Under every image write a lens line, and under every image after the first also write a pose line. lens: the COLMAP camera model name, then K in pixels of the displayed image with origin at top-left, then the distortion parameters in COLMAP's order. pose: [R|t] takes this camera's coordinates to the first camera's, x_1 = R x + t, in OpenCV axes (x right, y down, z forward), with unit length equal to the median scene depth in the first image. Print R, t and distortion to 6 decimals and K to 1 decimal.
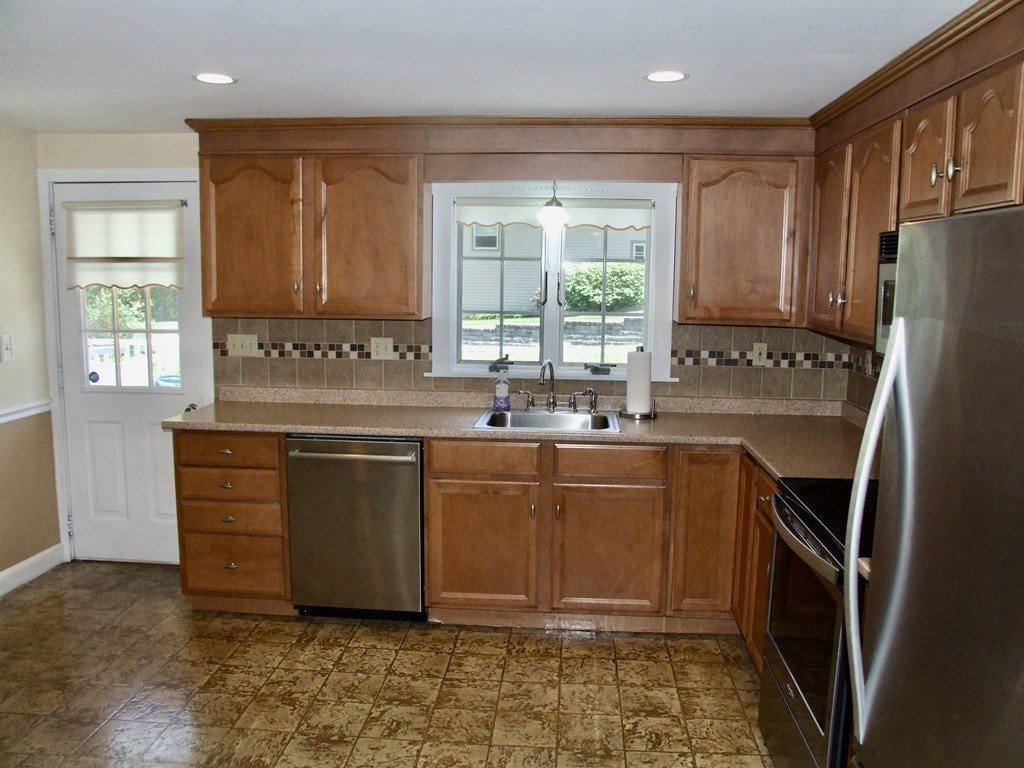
lens RADIAL K [[846.8, 0, 510.7], [0, 846.8, 386.7], [0, 0, 1]] dist [-0.128490, 0.103321]
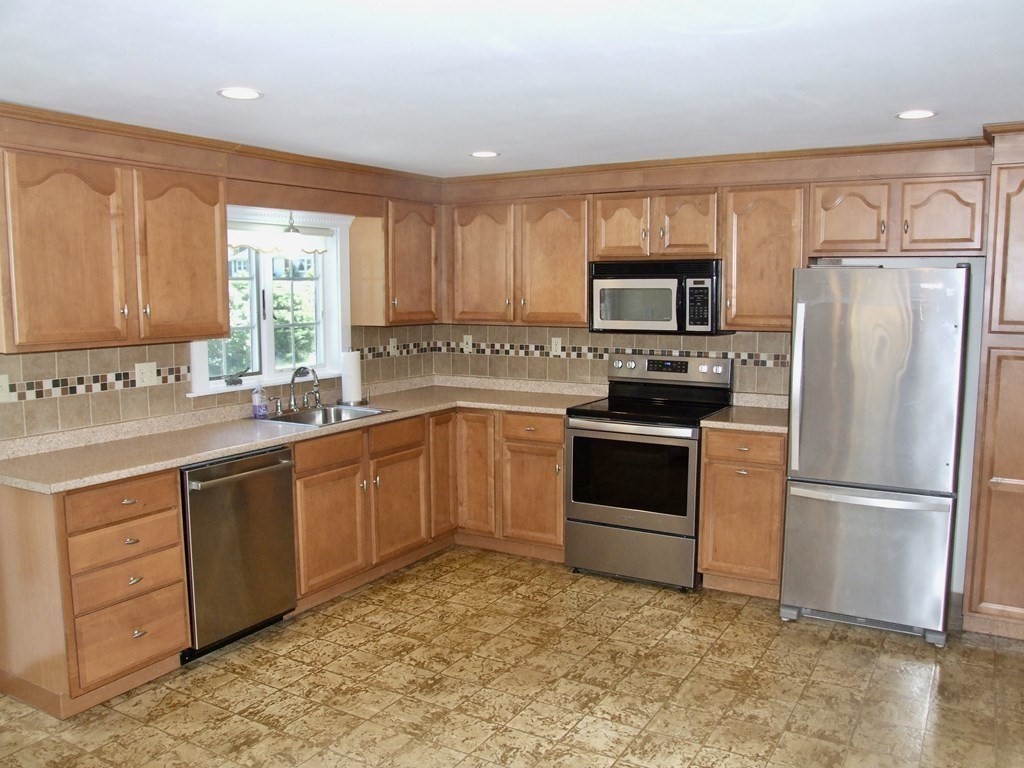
lens RADIAL K [[846.8, 0, 533.9], [0, 846.8, 382.0], [0, 0, 1]] dist [-0.128490, 0.103321]
pose [[0.427062, -0.115197, 0.896854, -0.862947], [0.132701, 0.989097, 0.063855, -0.041475], [-0.894432, 0.091744, 0.437693, 0.225778]]
